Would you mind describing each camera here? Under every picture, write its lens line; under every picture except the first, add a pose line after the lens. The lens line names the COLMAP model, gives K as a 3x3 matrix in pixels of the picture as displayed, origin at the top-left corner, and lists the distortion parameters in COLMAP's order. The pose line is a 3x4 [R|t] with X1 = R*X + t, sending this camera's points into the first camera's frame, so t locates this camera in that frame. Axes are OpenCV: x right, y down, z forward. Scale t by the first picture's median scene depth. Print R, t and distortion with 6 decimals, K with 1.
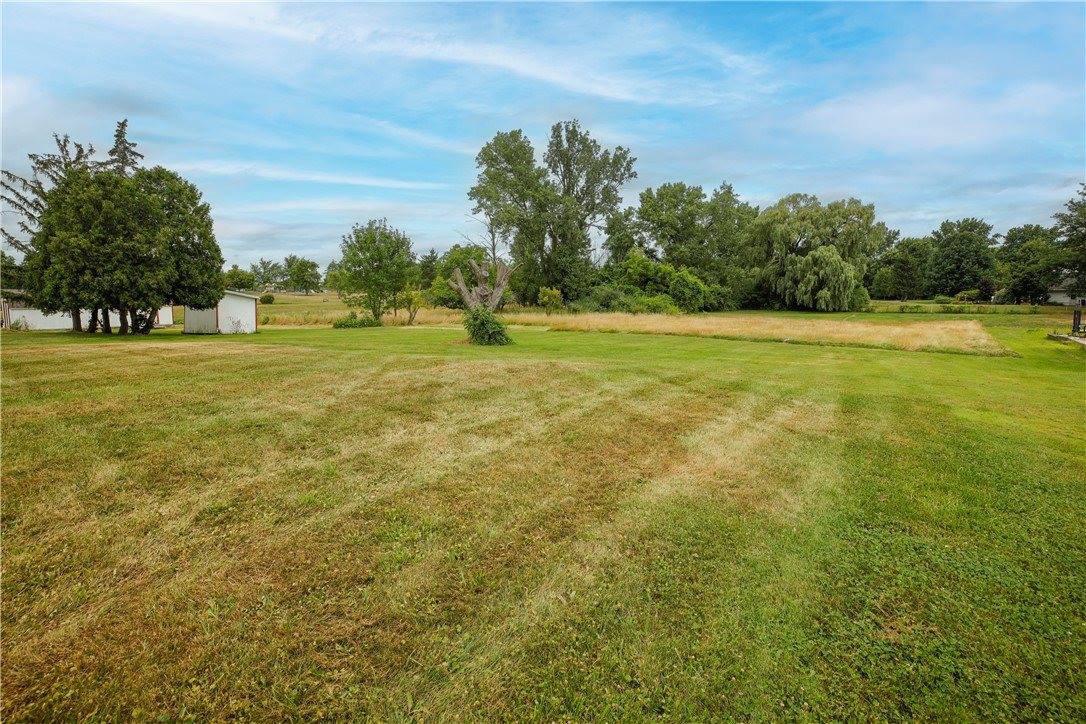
lens RADIAL K [[503.0, 0, 543.0], [0, 503.0, 362.0], [0, 0, 1]] dist [-0.036434, 0.001490]
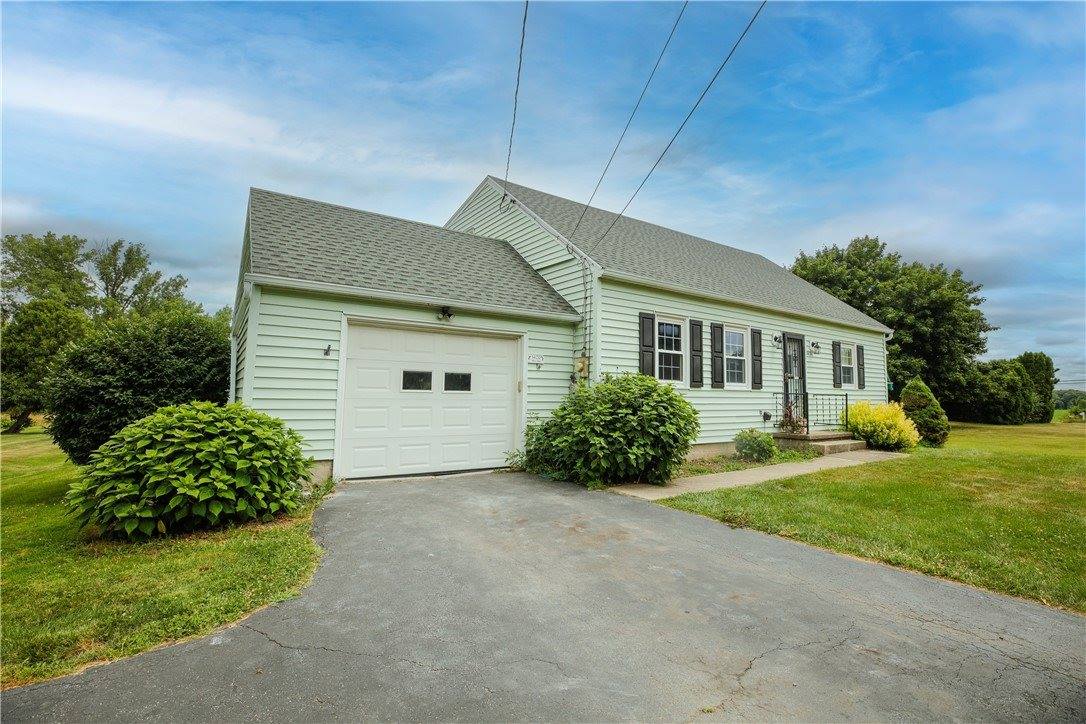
lens RADIAL K [[503.0, 0, 543.0], [0, 503.0, 362.0], [0, 0, 1]] dist [-0.036434, 0.001490]
pose [[0.393492, 0.072016, 0.916503, -0.467767], [0.097341, 0.988059, -0.119431, 0.014645], [-0.914160, 0.136209, 0.381783, -0.209006]]
